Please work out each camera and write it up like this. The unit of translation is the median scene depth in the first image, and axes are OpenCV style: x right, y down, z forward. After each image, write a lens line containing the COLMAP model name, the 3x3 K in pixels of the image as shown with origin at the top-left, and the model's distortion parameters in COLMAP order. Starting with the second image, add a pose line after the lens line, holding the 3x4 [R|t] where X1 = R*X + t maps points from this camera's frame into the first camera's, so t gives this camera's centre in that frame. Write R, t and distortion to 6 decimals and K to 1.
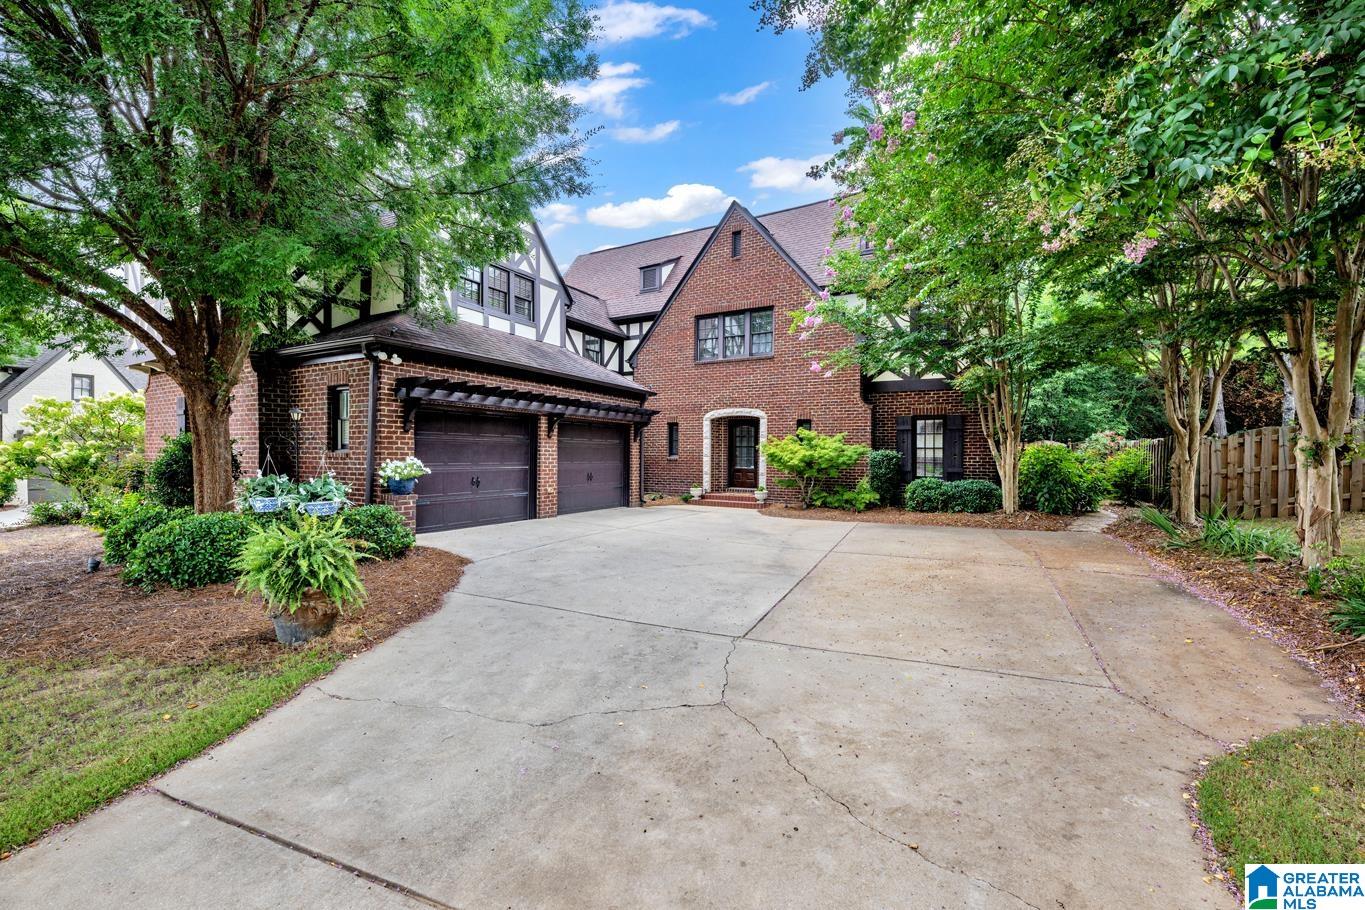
lens RADIAL K [[562.5, 0, 640.5], [0, 562.5, 456.6], [0, 0, 1]] dist [-0.000520, -0.000104]
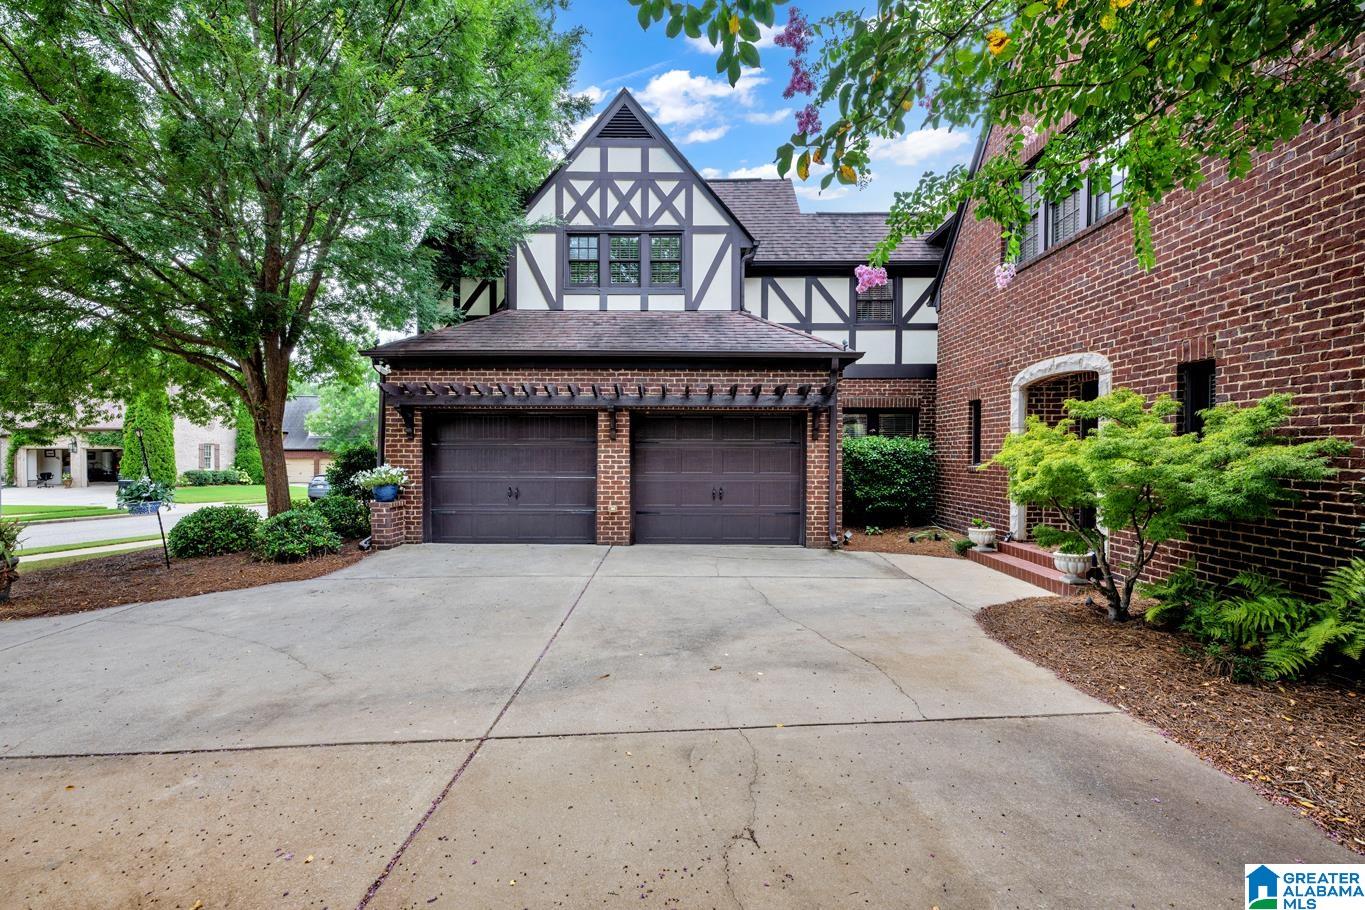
lens RADIAL K [[566.0, 0, 682.5], [0, 566.0, 455.0], [0, 0, 1]] dist [0.000225, -0.000006]
pose [[0.496677, -0.001393, -0.867934, 0.940659], [-0.000998, 0.999997, -0.002176, -0.019578], [0.867935, 0.001947, 0.496674, 1.223363]]
